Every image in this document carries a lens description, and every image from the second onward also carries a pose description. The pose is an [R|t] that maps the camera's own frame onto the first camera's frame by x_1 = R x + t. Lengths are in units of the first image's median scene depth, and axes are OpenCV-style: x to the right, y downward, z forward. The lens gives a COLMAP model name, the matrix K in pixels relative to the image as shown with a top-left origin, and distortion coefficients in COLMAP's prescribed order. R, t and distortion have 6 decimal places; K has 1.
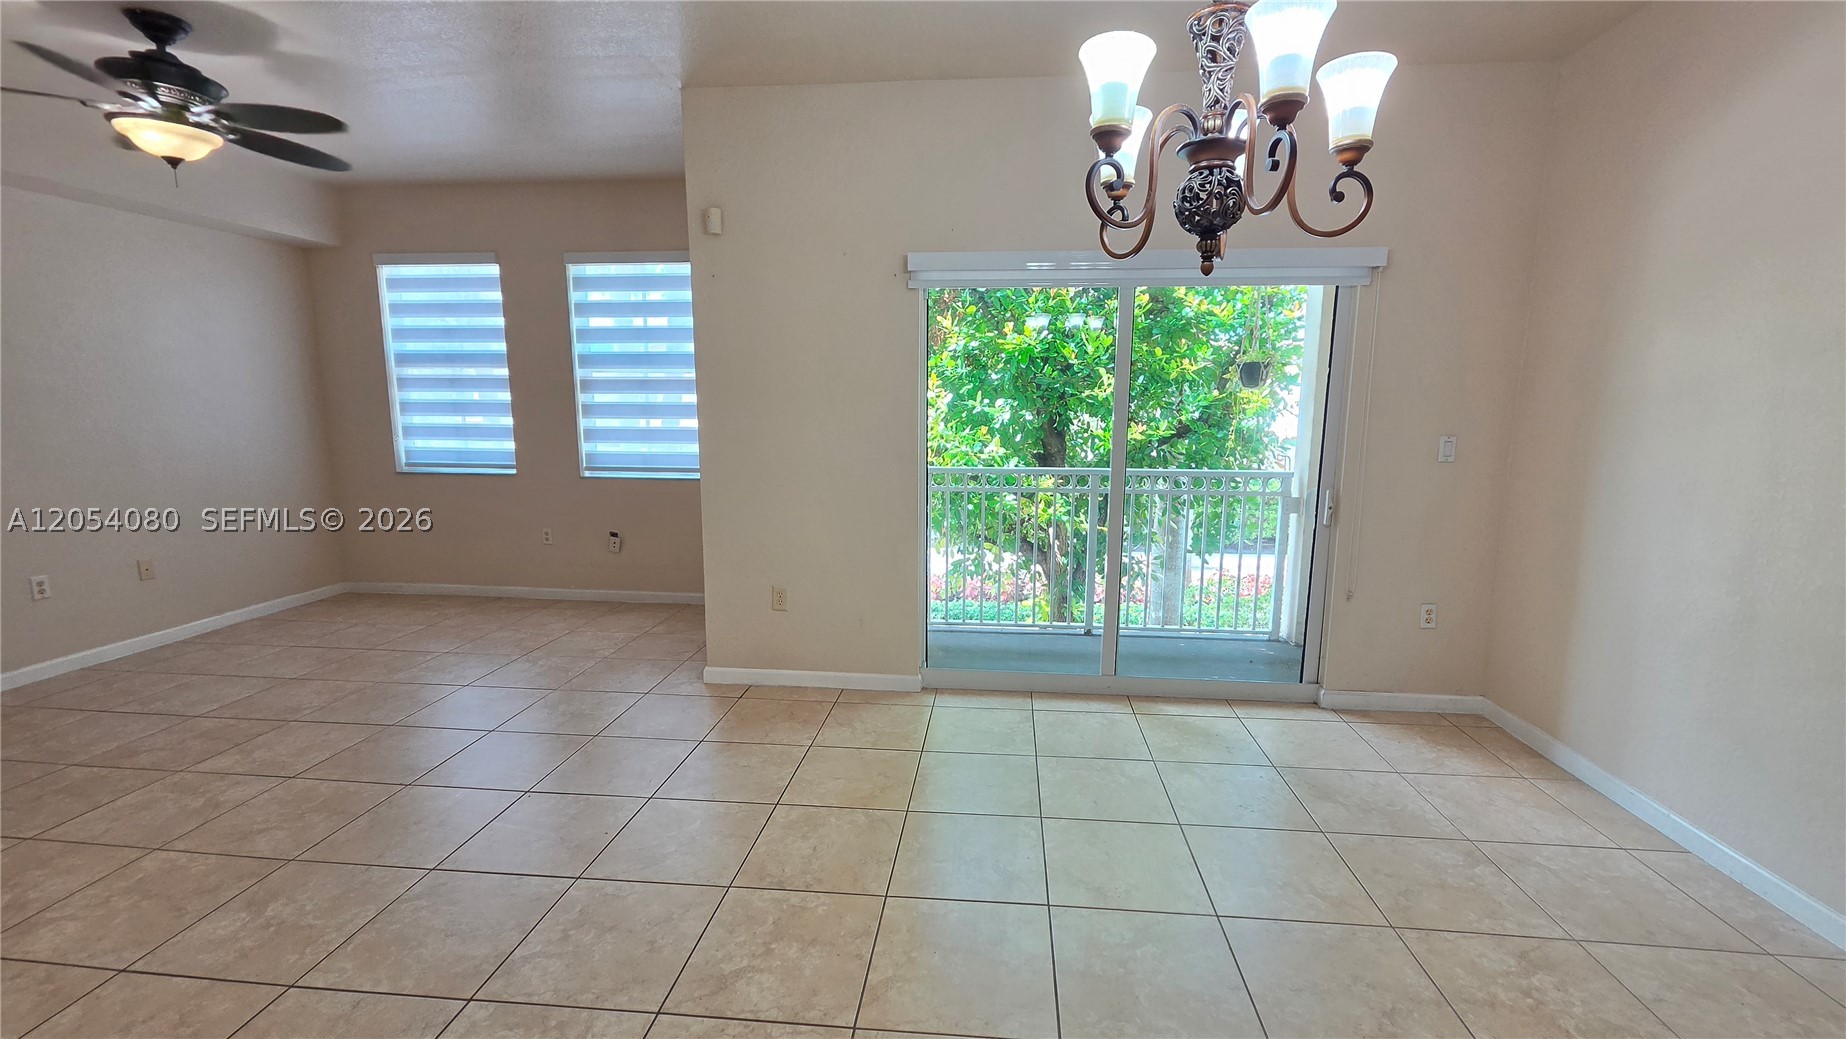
lens RADIAL K [[758.1, 0, 941.1], [0, 758.1, 520.3], [0, 0, 1]] dist [-0.000011, -0.002664]
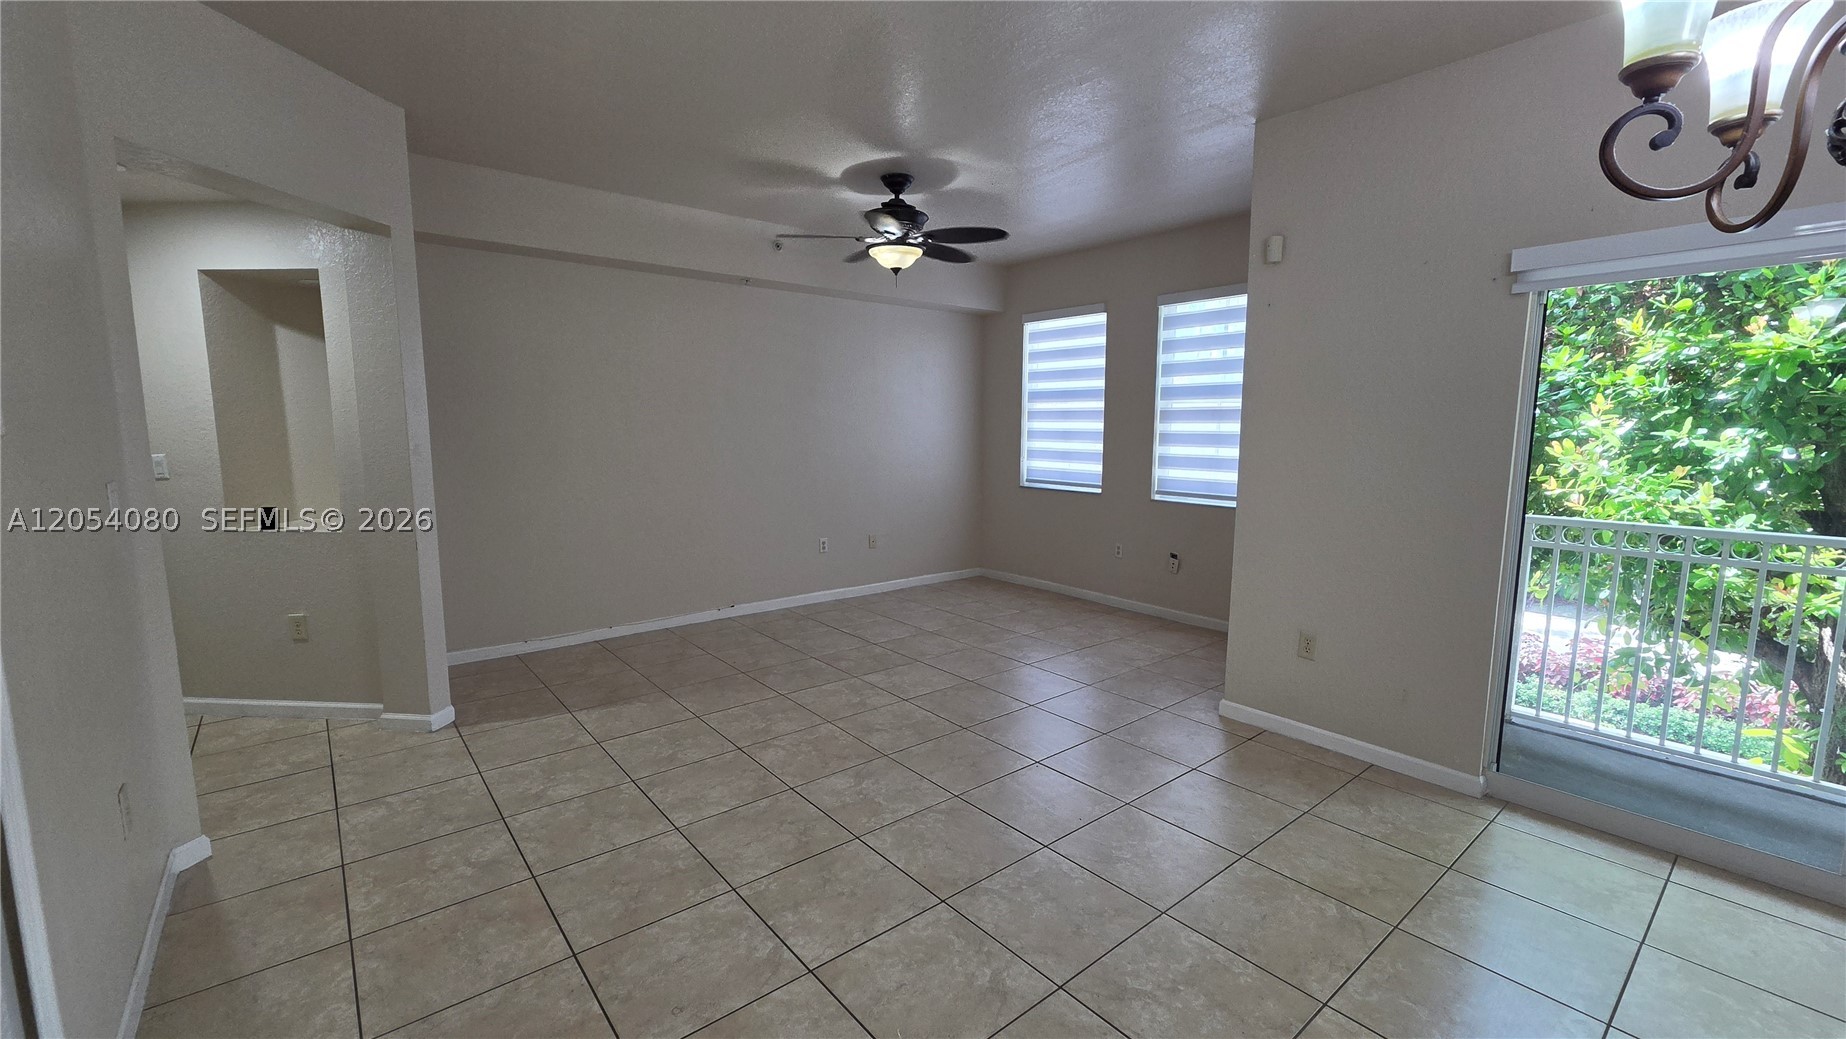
lens RADIAL K [[756.8, 0, 934.0], [0, 756.8, 521.3], [0, 0, 1]] dist [0.000359, -0.000080]
pose [[0.703804, 0.088166, -0.704902, 0.098141], [-0.110679, 0.993761, 0.013788, -0.009114], [0.701720, 0.068314, 0.709170, 0.018506]]
